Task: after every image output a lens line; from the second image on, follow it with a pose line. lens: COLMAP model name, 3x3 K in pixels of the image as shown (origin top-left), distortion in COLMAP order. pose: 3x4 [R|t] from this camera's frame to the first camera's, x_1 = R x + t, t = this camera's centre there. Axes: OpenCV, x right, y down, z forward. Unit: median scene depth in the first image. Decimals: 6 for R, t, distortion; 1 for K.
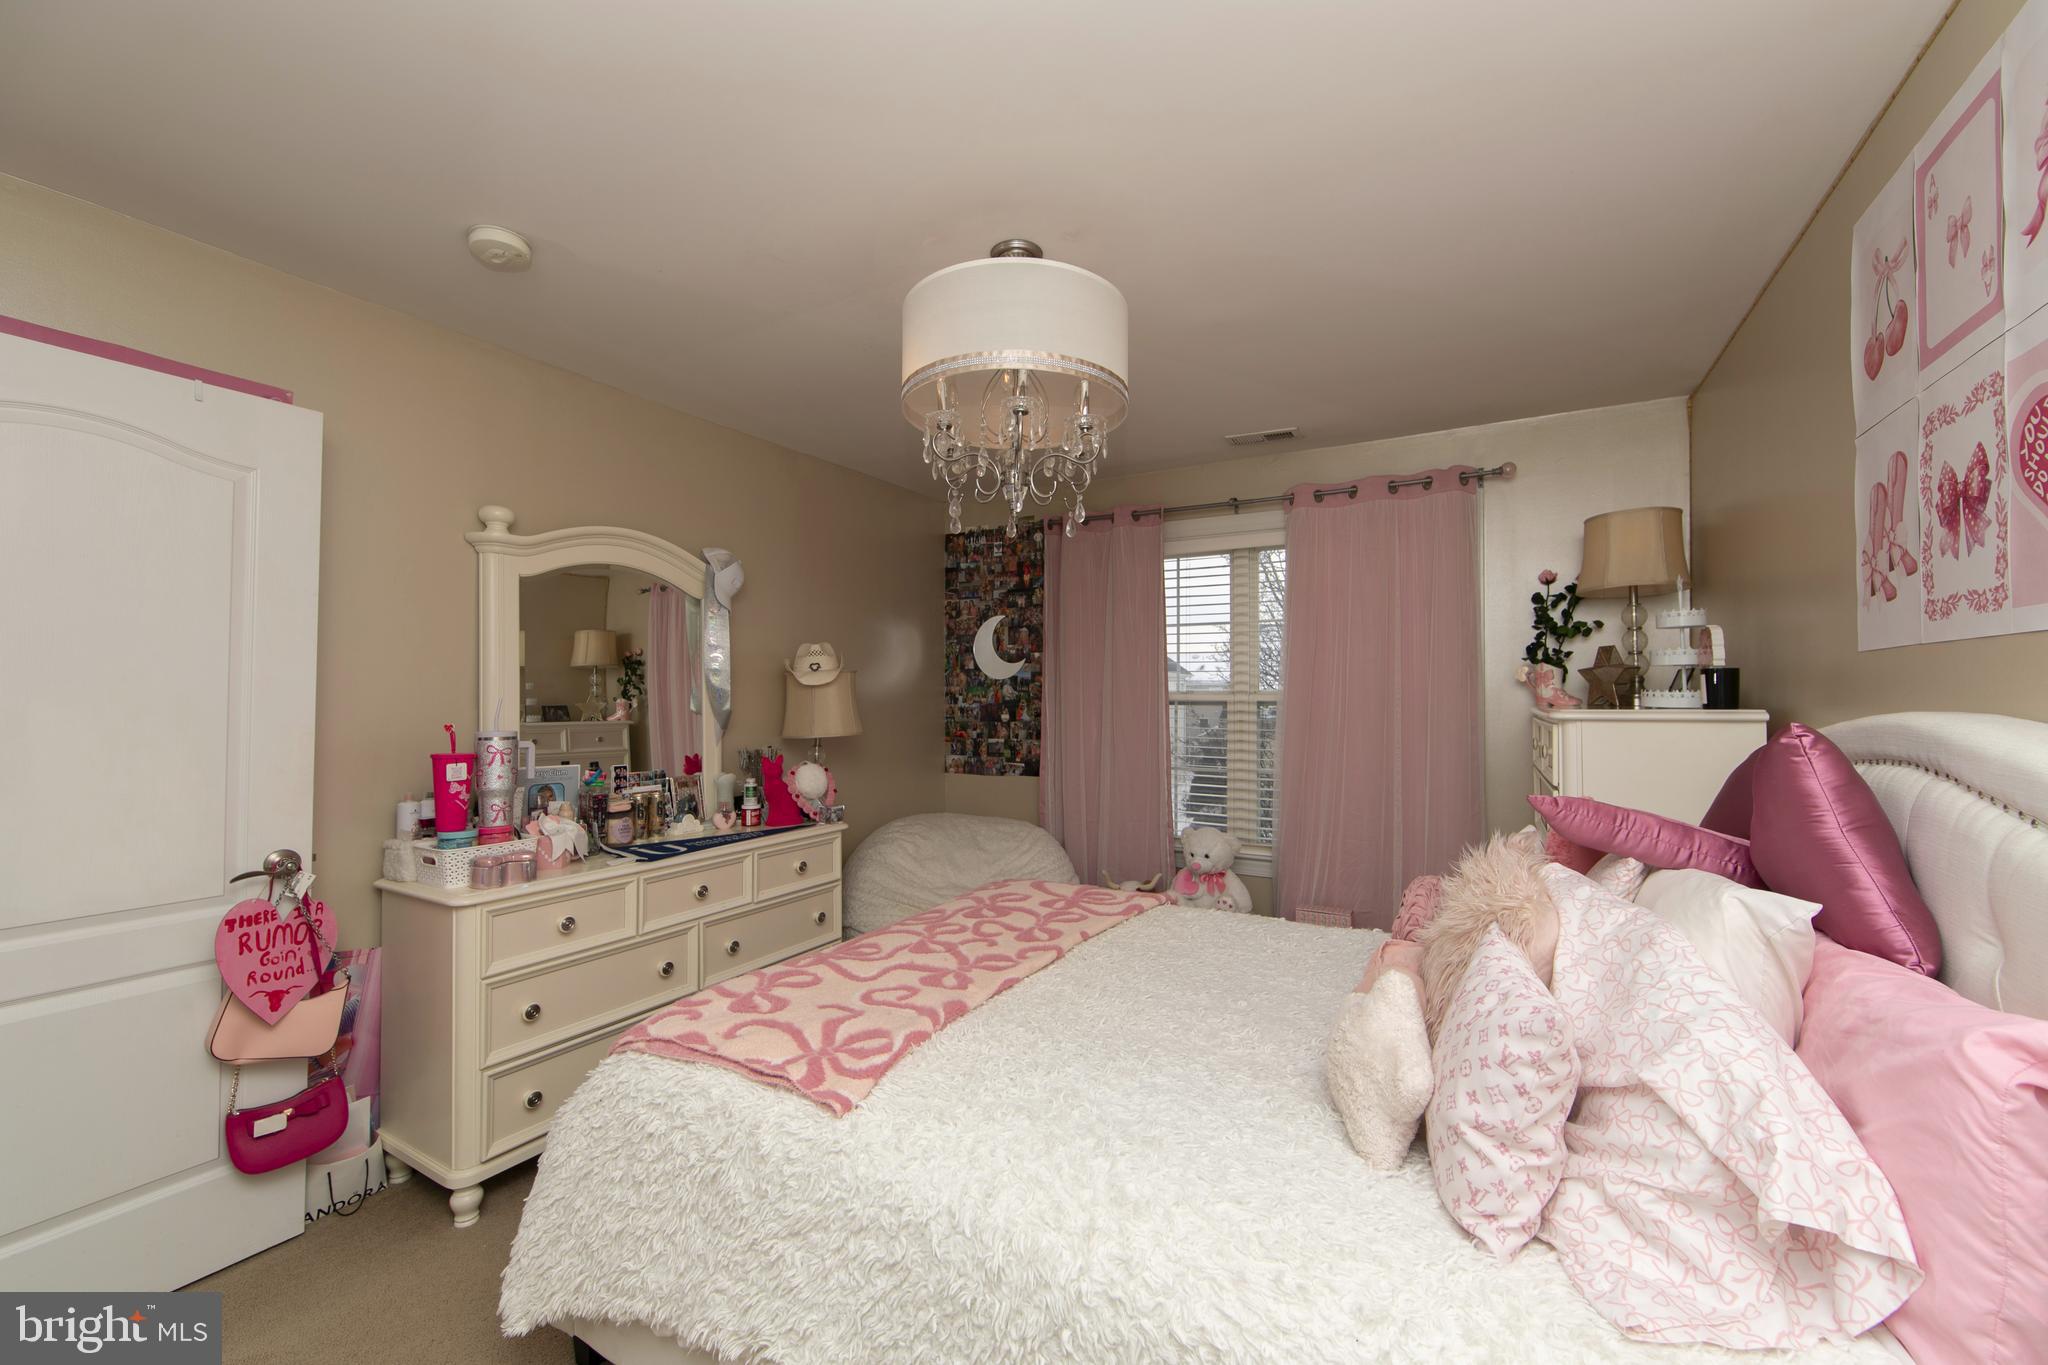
lens RADIAL K [[804.1, 0, 1019.7], [0, 804.1, 682.7], [0, 0, 1]] dist [-0.002746, -0.000315]
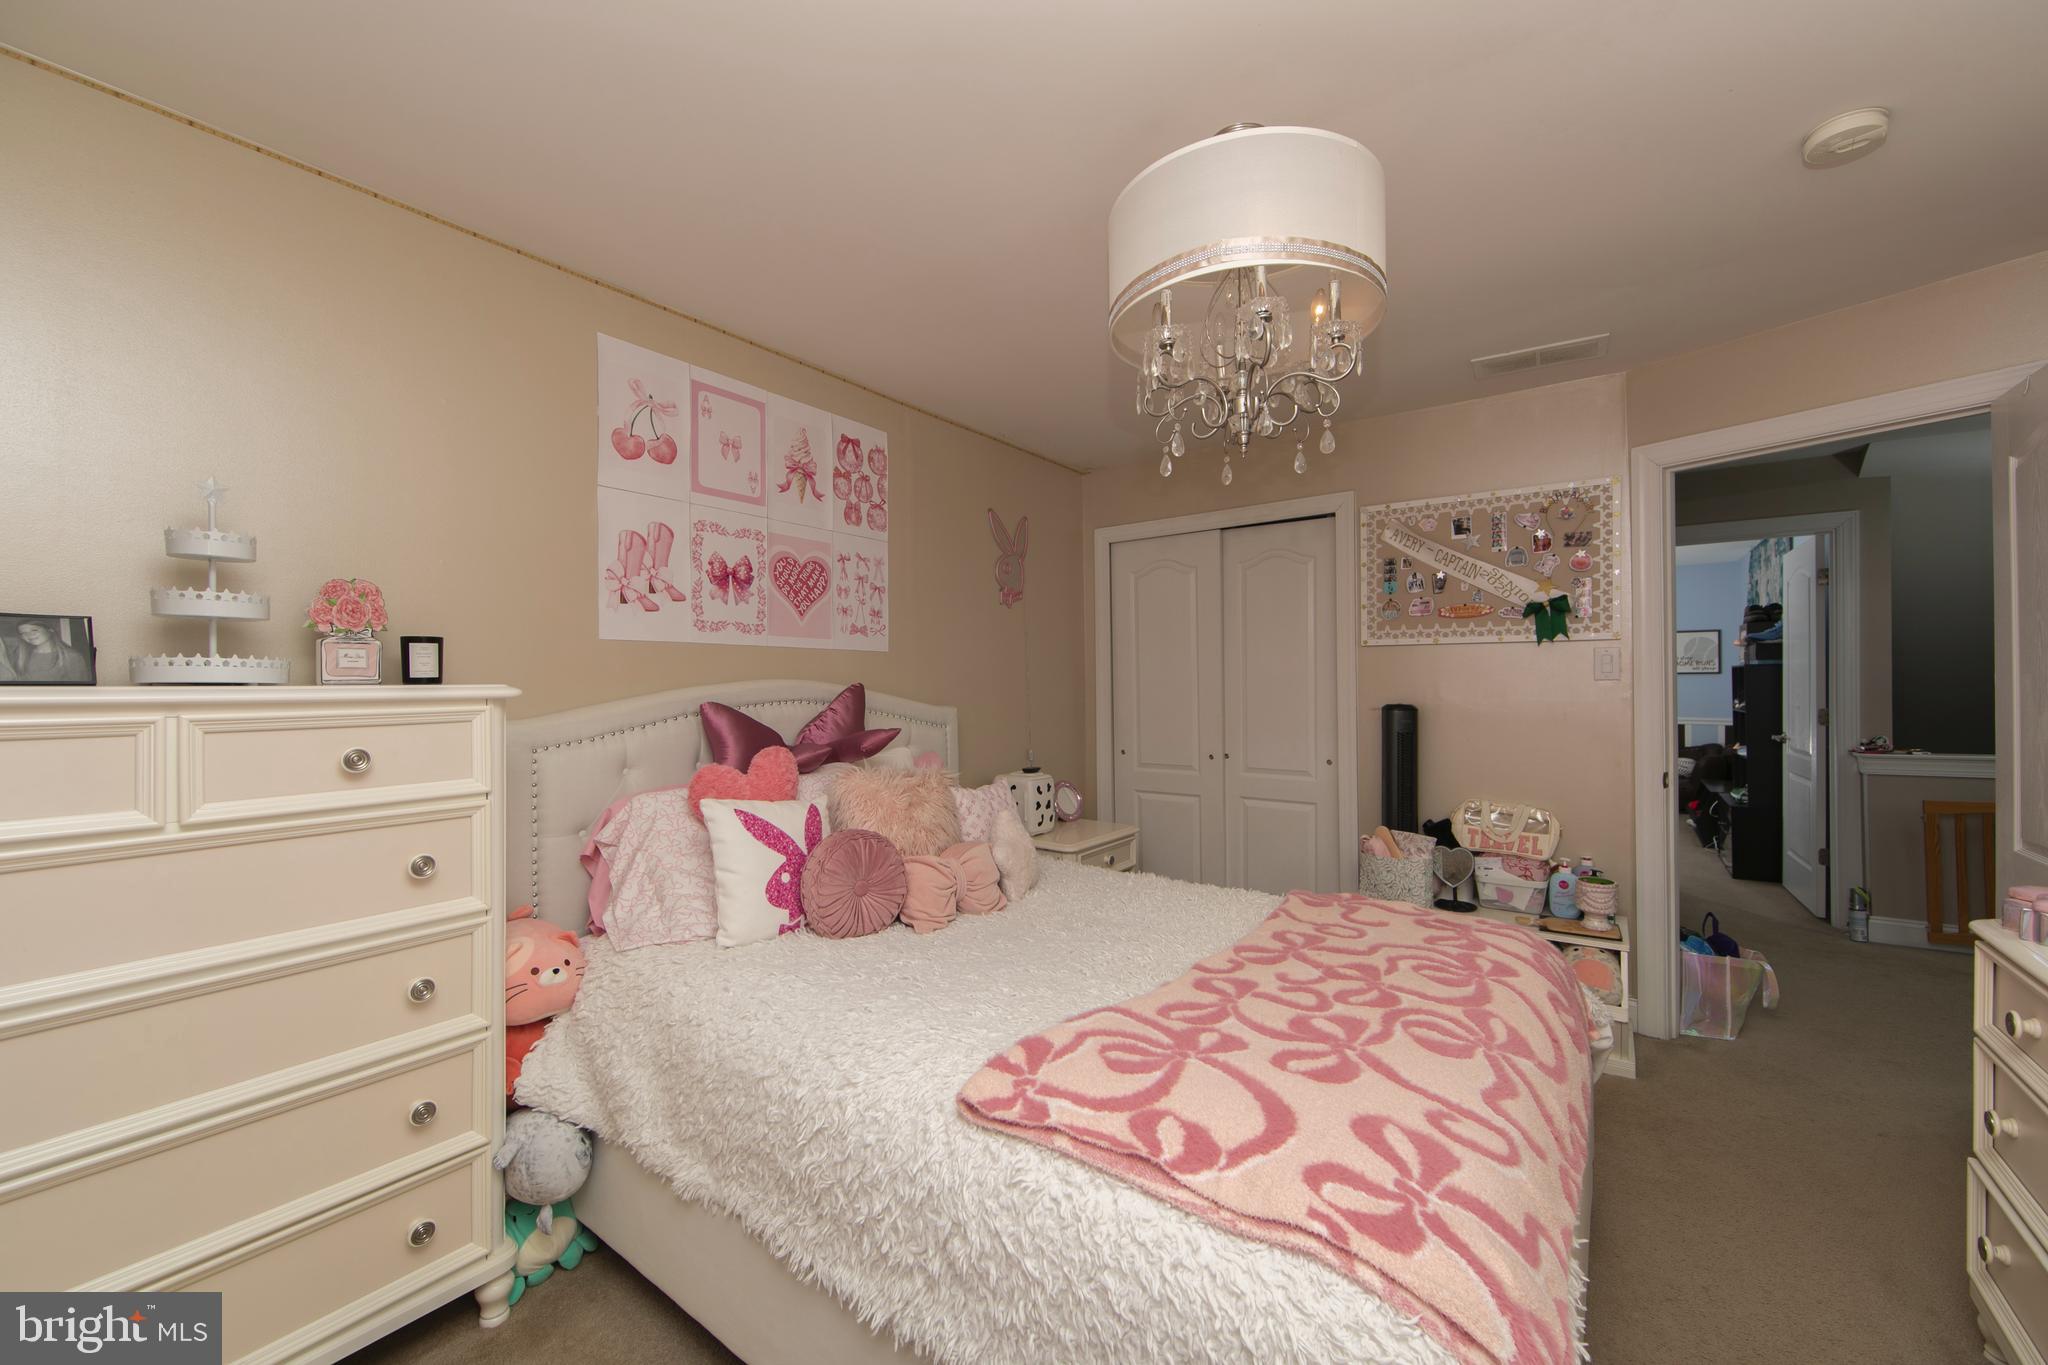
lens RADIAL K [[804.1, 0, 1025.3], [0, 804.1, 680.9], [0, 0, 1]] dist [-0.002746, -0.000315]
pose [[-0.995248, 0.005802, 0.097199, 0.130321], [0.003980, 0.999813, -0.018935, 0.046499], [-0.097291, -0.018459, -0.995085, 1.712934]]
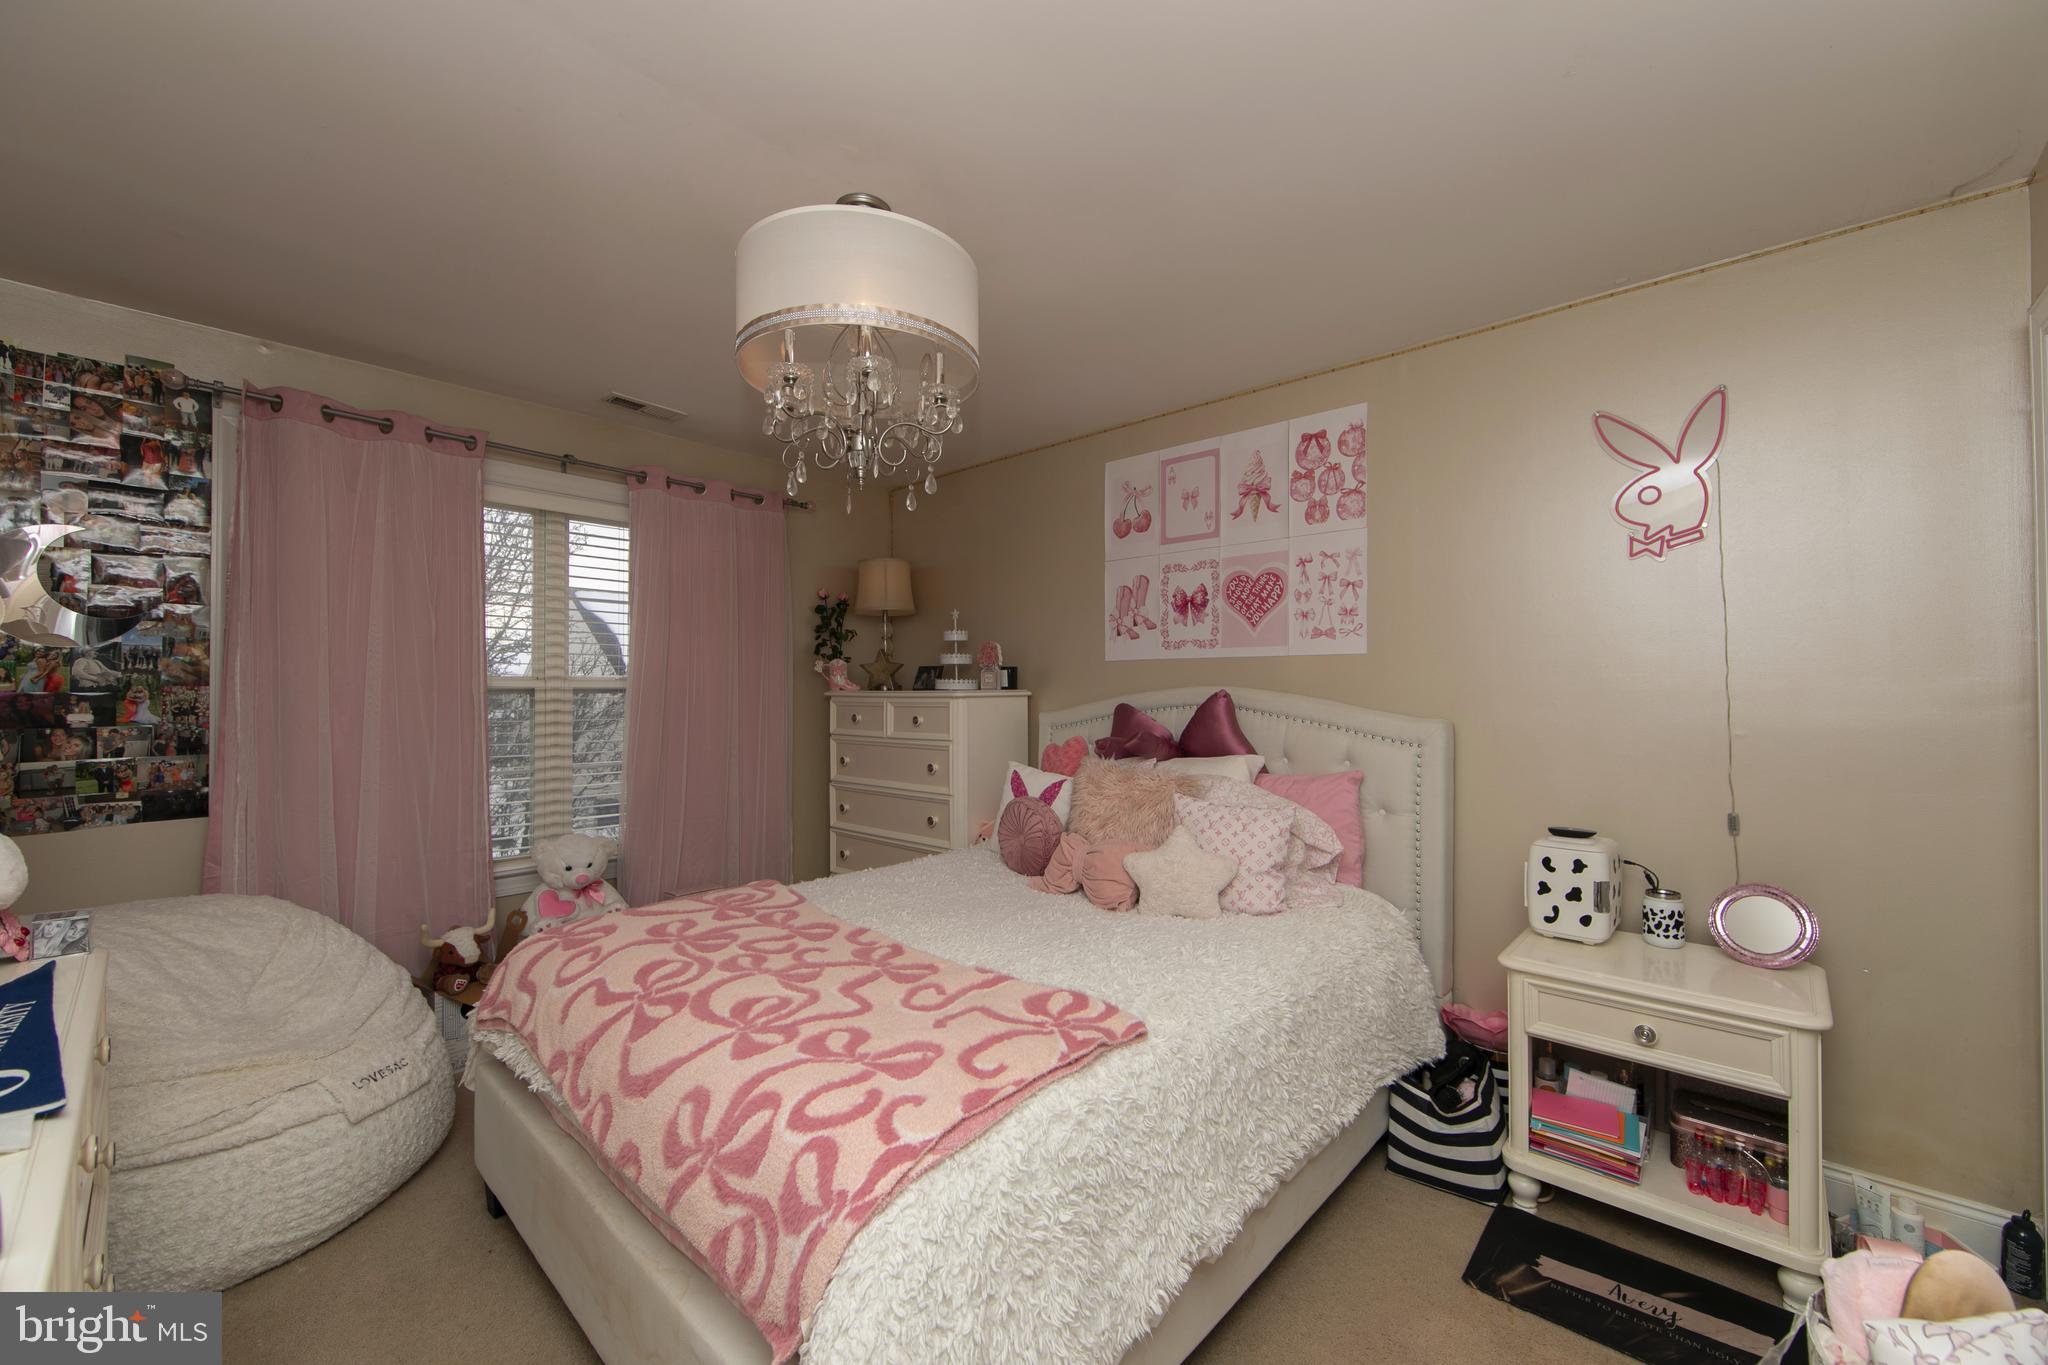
lens RADIAL K [[804.1, 0, 1035.8], [0, 804.1, 685.8], [0, 0, 1]] dist [-0.002746, -0.000315]
pose [[0.202253, 0.004019, 0.979325, -0.820944], [-0.014203, 0.999898, -0.001170, 0.024918], [-0.979230, -0.013673, 0.202289, 0.552154]]
